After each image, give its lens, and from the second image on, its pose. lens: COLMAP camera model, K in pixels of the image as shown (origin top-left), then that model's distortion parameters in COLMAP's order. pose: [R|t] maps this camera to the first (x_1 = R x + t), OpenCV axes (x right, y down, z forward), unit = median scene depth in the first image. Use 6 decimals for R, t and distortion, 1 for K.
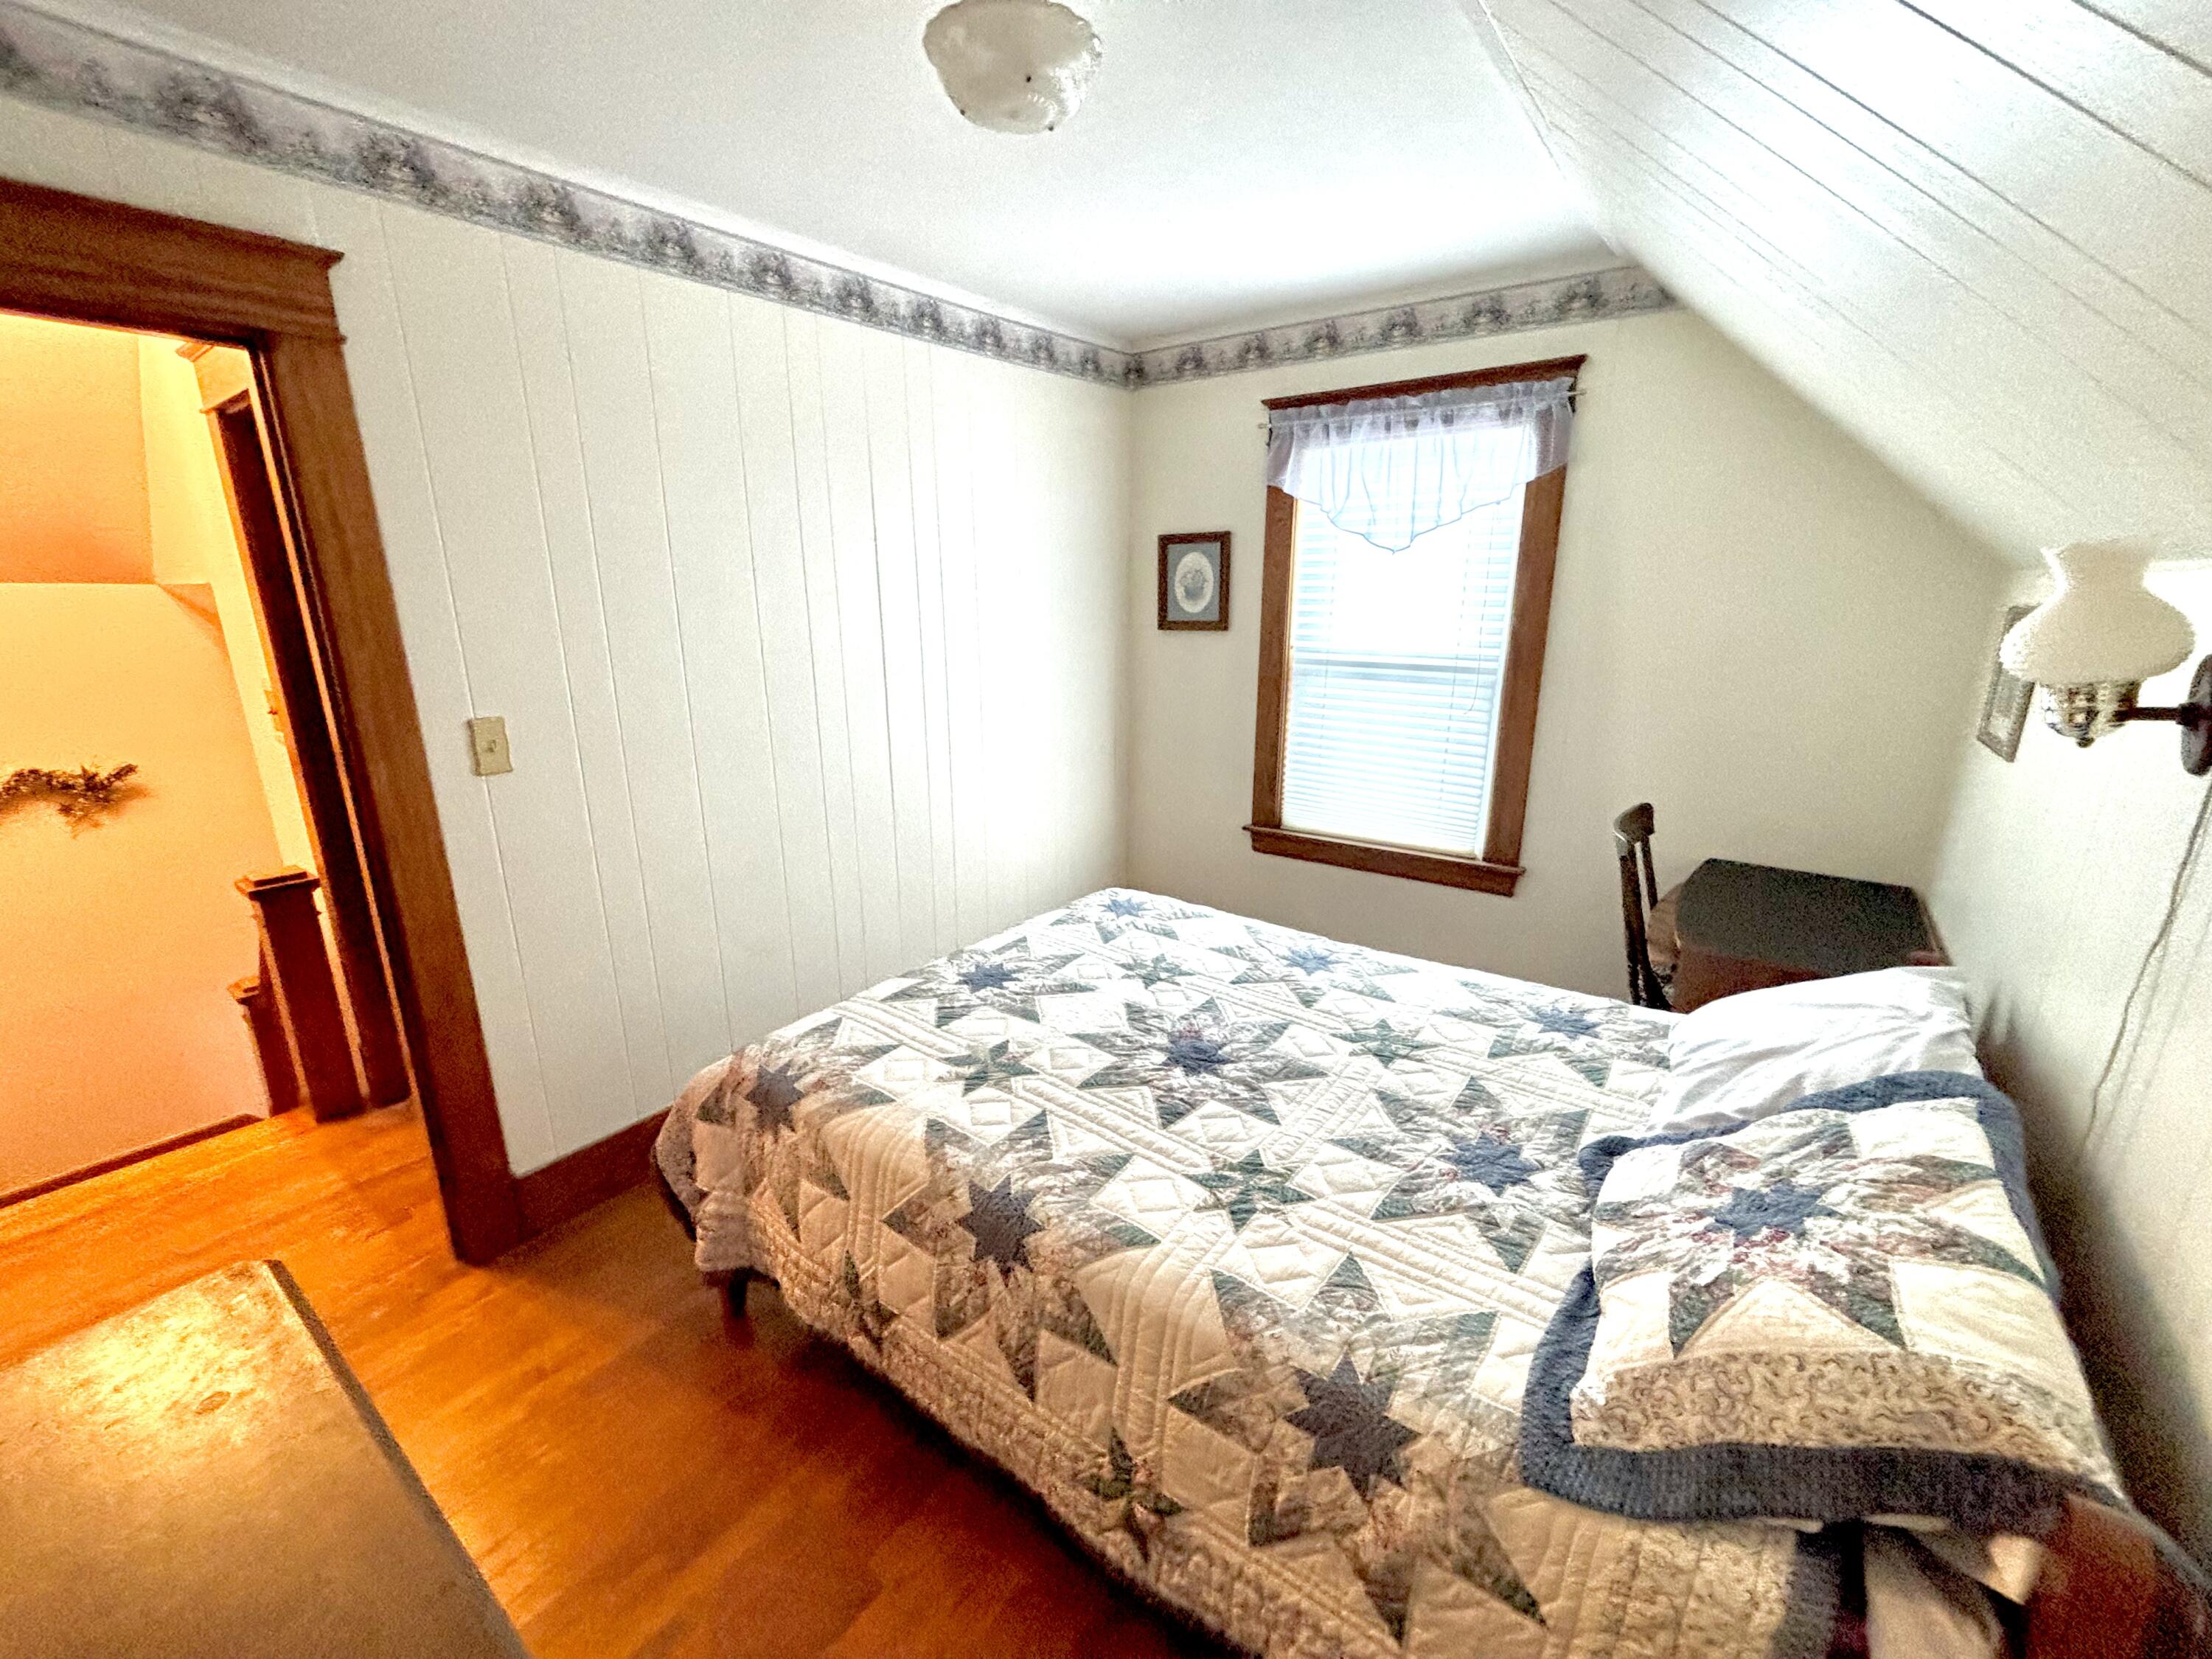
lens RADIAL K [[899.9, 0, 1110.1], [0, 899.9, 830.3], [0, 0, 1]] dist [0.000143, -0.000163]
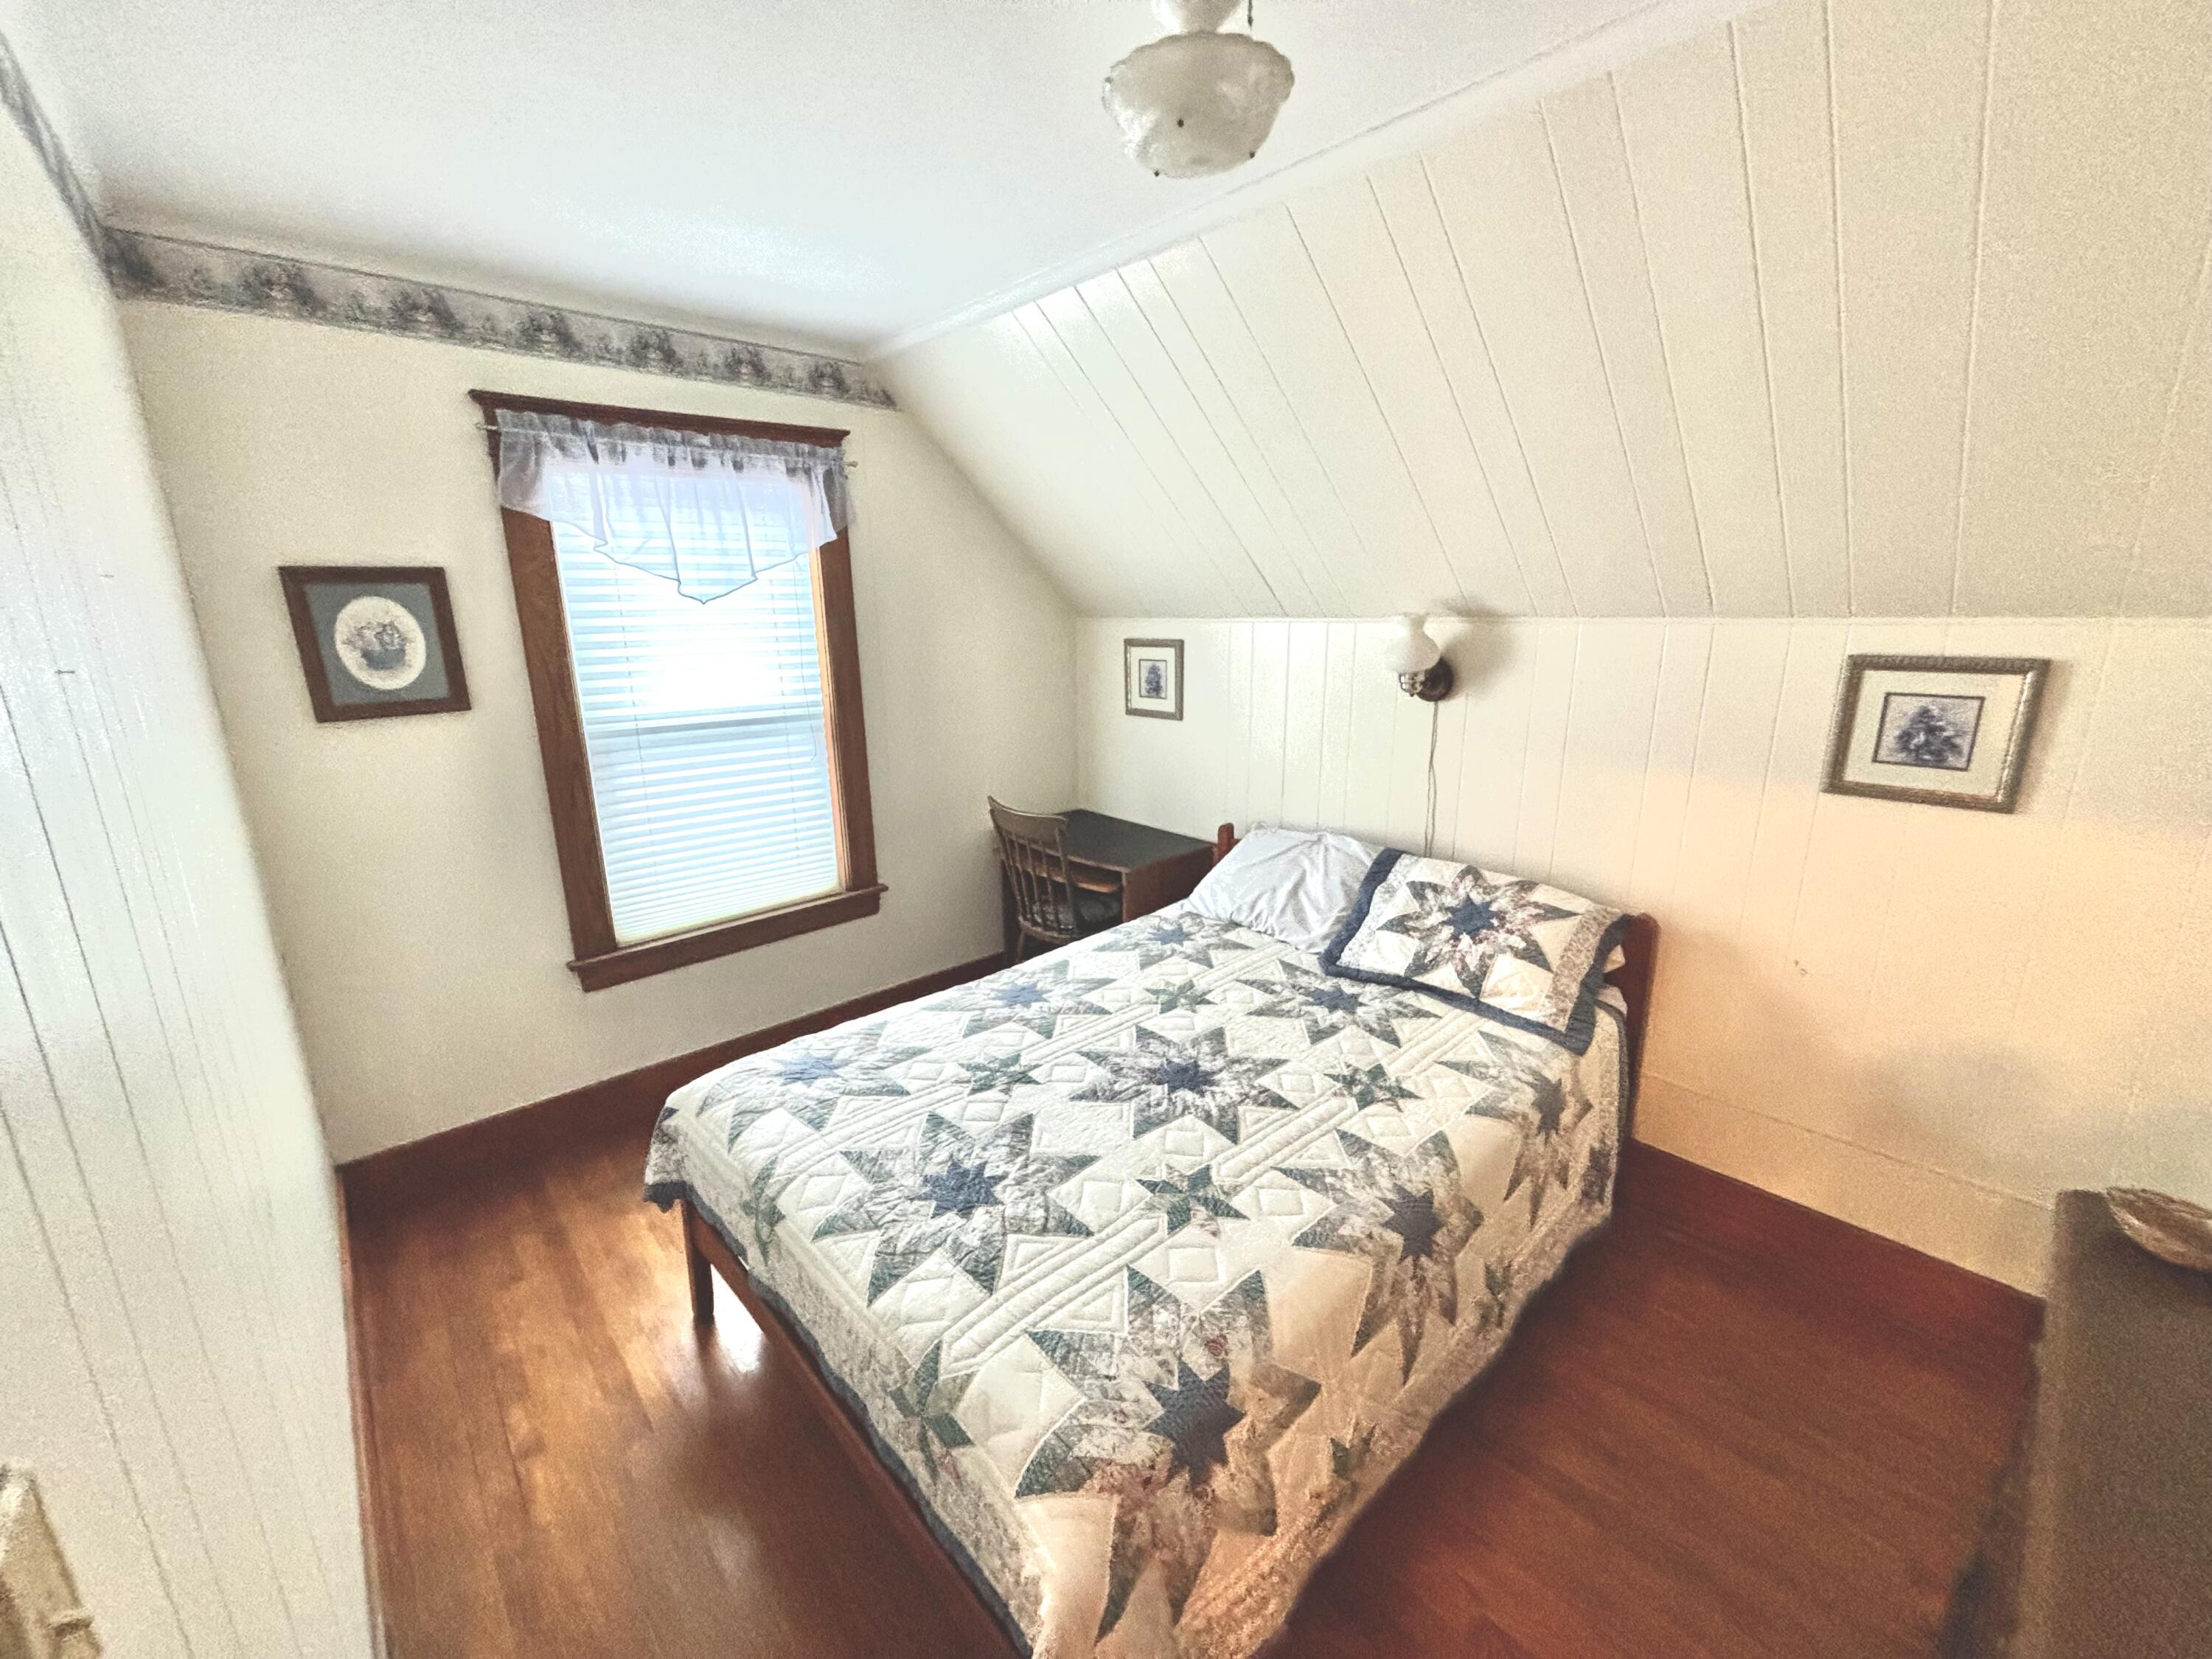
lens RADIAL K [[883.5, 0, 1108.5], [0, 883.5, 831.2], [0, 0, 1]] dist [0.009368, -0.000080]
pose [[0.192306, -0.254253, 0.947826, -0.780396], [0.271942, 0.941835, 0.197472, -0.241334], [-0.942903, 0.219778, 0.250263, 0.681532]]
